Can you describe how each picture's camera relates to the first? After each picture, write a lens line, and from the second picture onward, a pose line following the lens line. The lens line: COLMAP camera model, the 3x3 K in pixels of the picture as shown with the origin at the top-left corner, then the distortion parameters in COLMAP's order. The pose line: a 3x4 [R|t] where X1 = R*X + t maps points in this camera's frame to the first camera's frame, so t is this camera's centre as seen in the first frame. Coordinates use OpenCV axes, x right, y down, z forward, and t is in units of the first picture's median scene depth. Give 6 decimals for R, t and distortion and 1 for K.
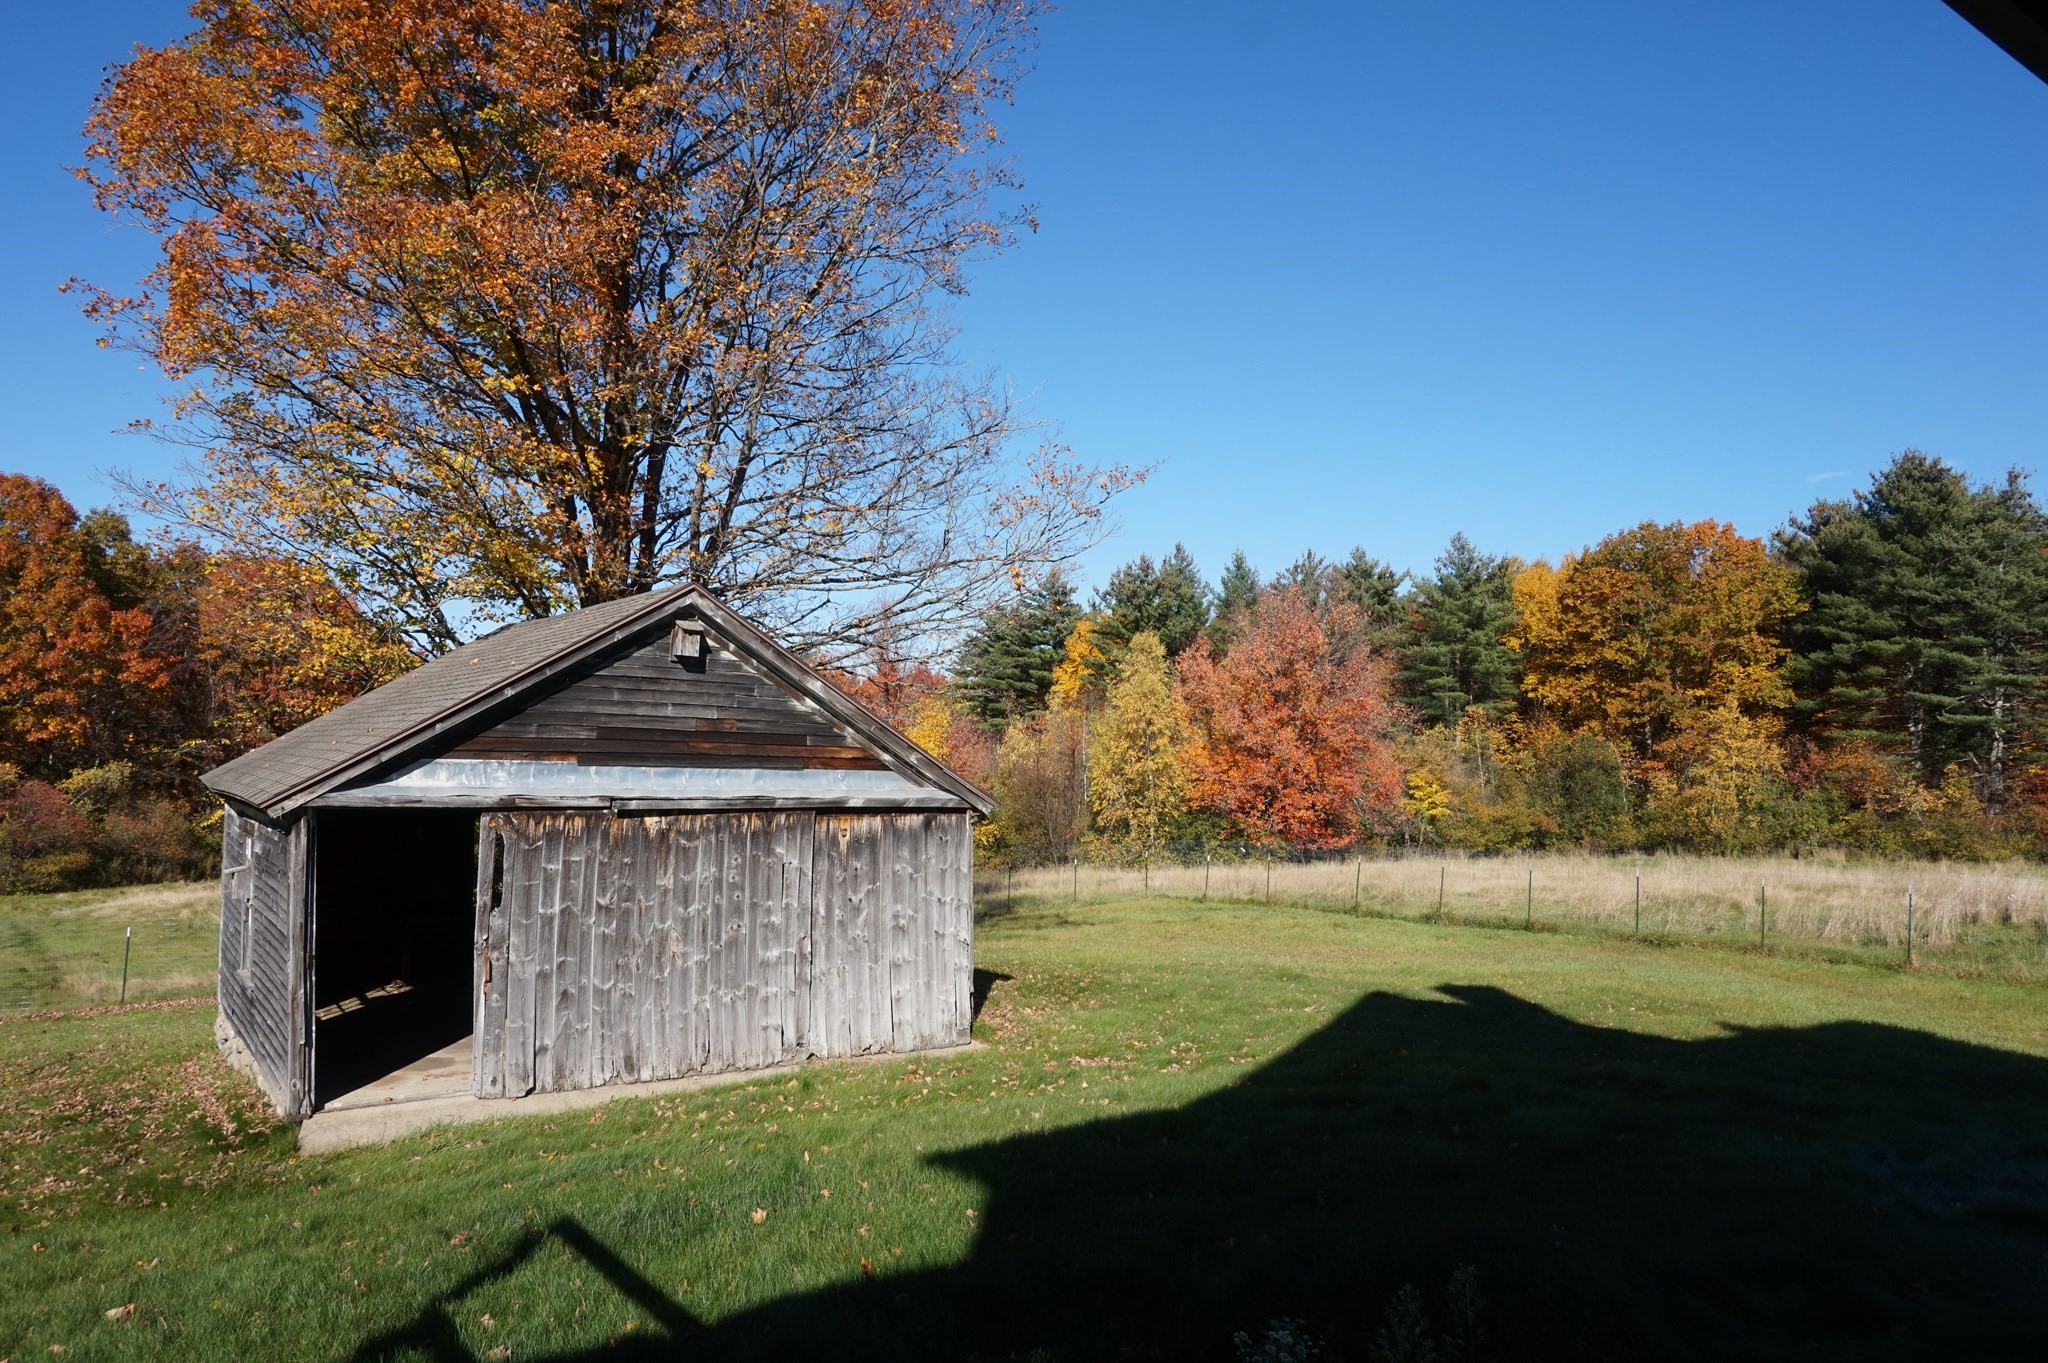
lens RADIAL K [[1365.3, 0, 1003.5], [0, 1365.3, 688.4], [0, 0, 1]] dist [-0.053935, 0.027141]
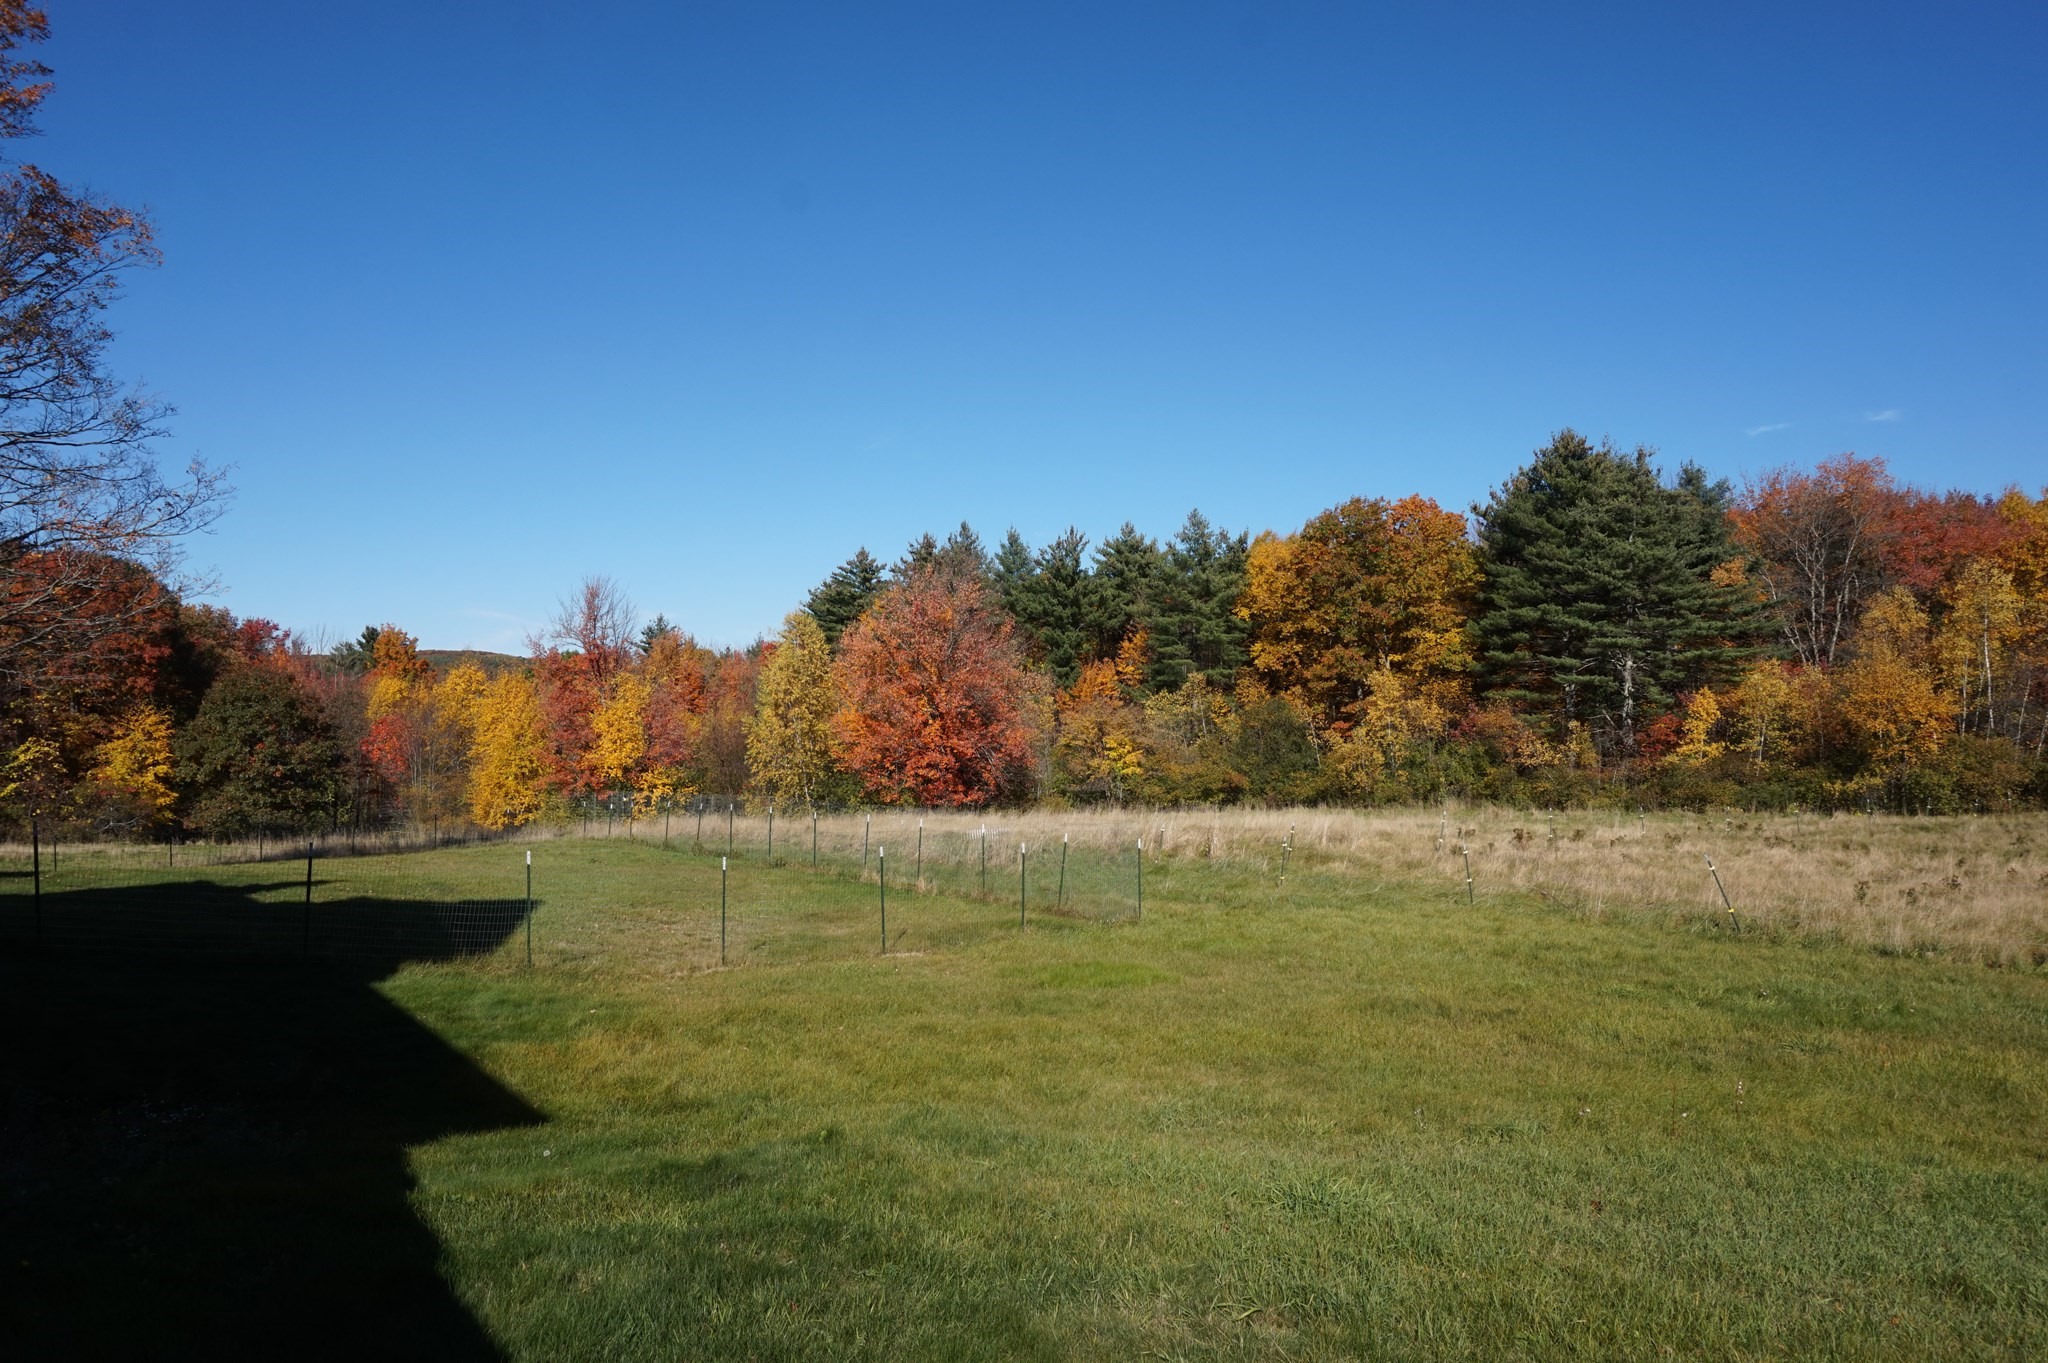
lens RADIAL K [[1365.3, 0, 1039.3], [0, 1365.3, 707.2], [0, 0, 1]] dist [-0.053935, 0.027141]
pose [[0.999885, -0.012780, 0.008192, 0.248906], [0.012468, 0.999233, 0.037115, -0.001259], [-0.008660, -0.037009, 0.999277, -0.091198]]
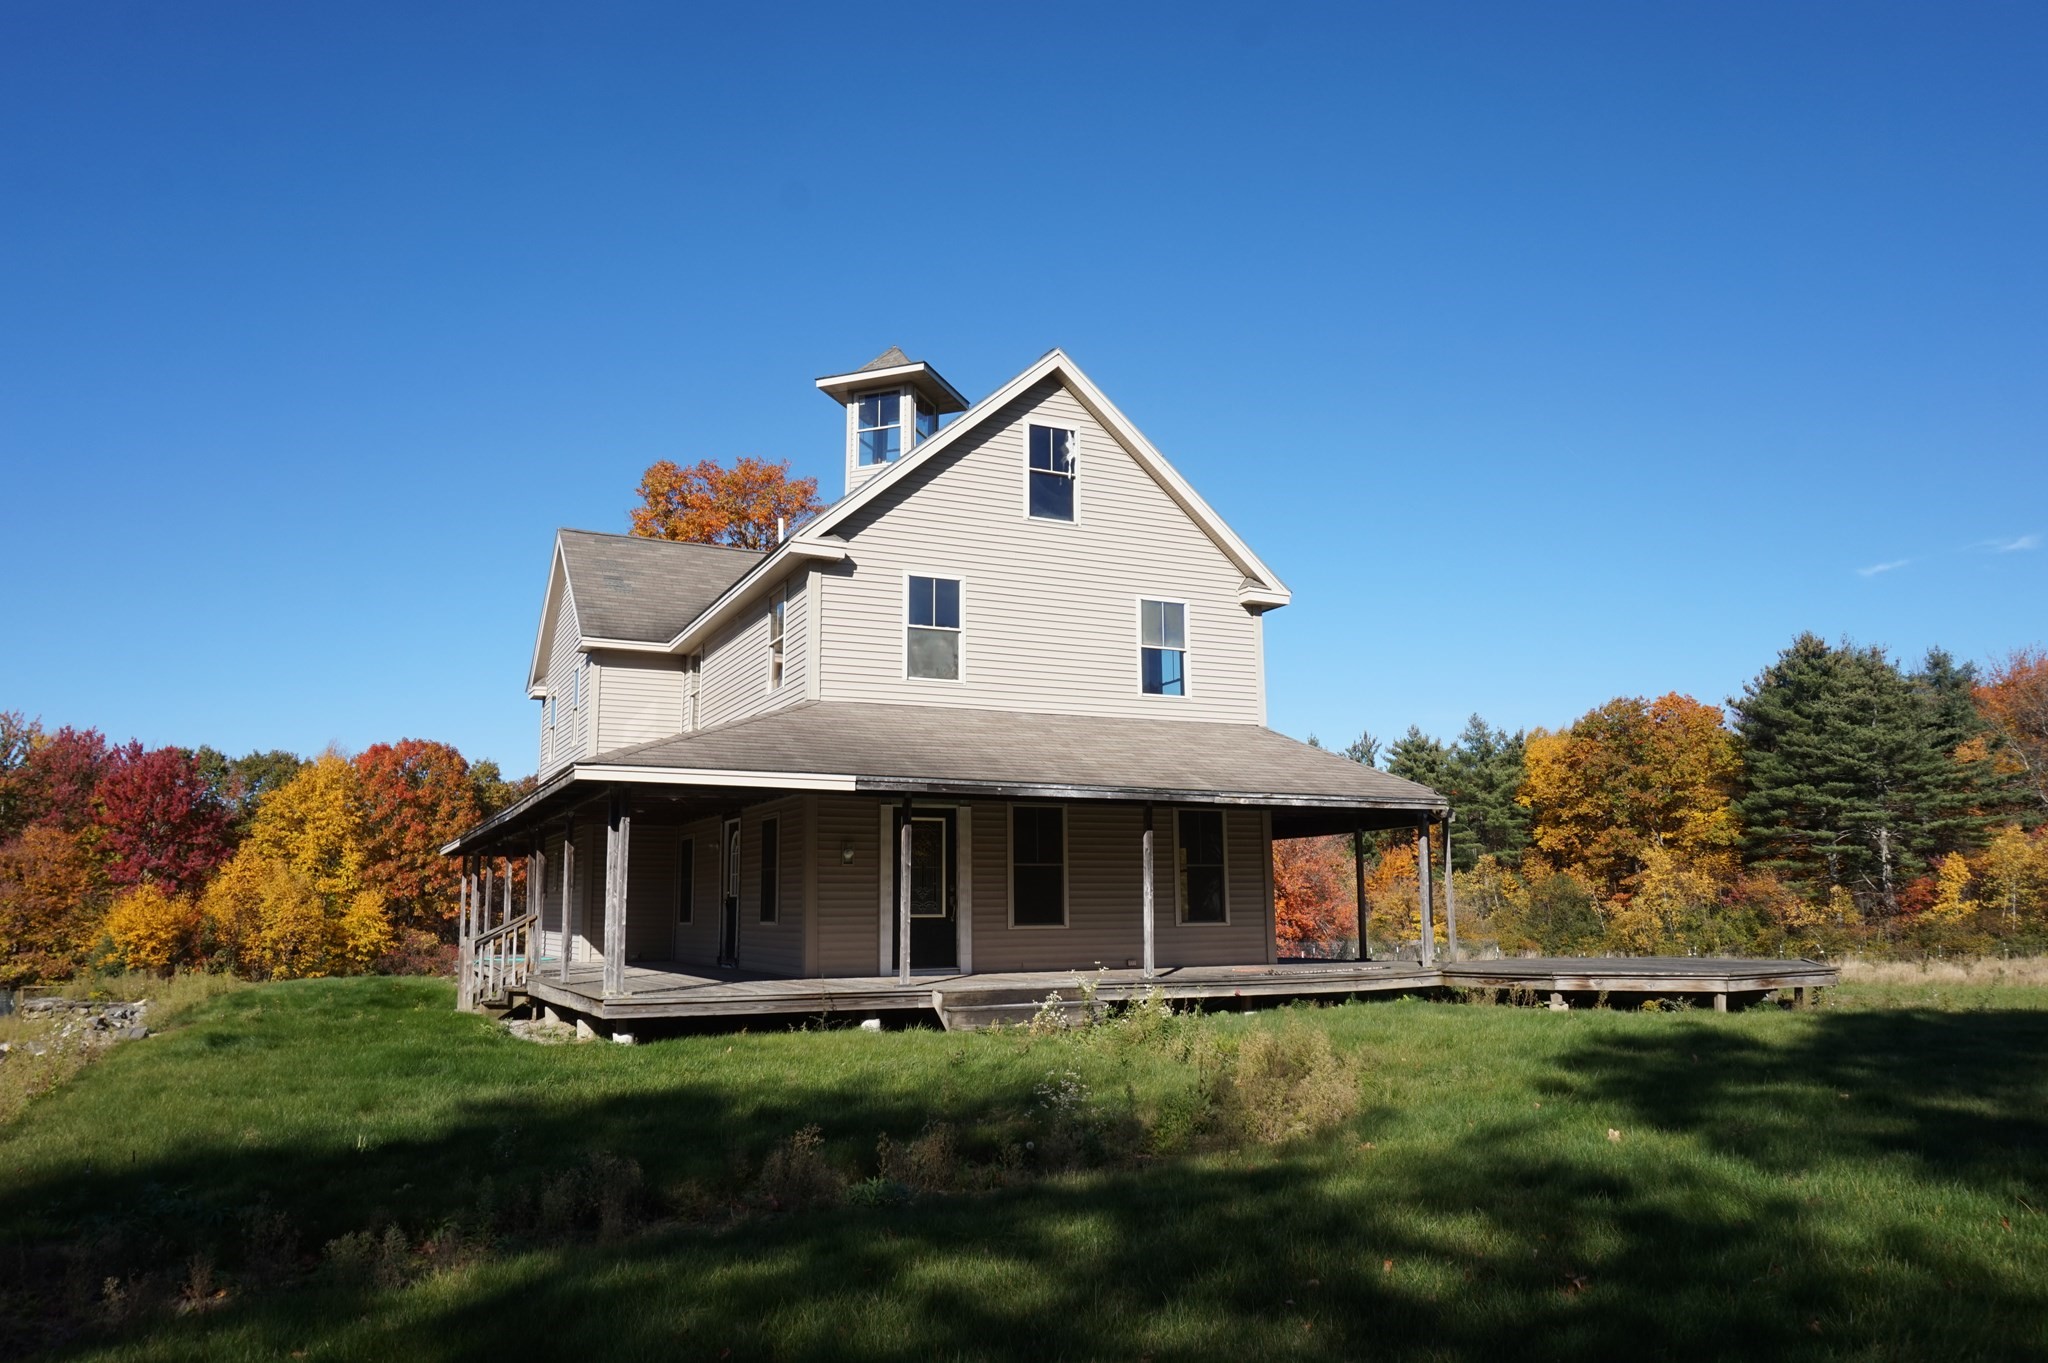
lens RADIAL K [[1365.3, 0, 1012.7], [0, 1365.3, 700.7], [0, 0, 1]] dist [-0.053935, 0.027141]
pose [[0.980056, -0.062983, -0.188479, 0.191868], [0.042302, 0.992829, -0.111806, -0.007101], [0.194169, 0.101604, 0.975692, -0.363348]]
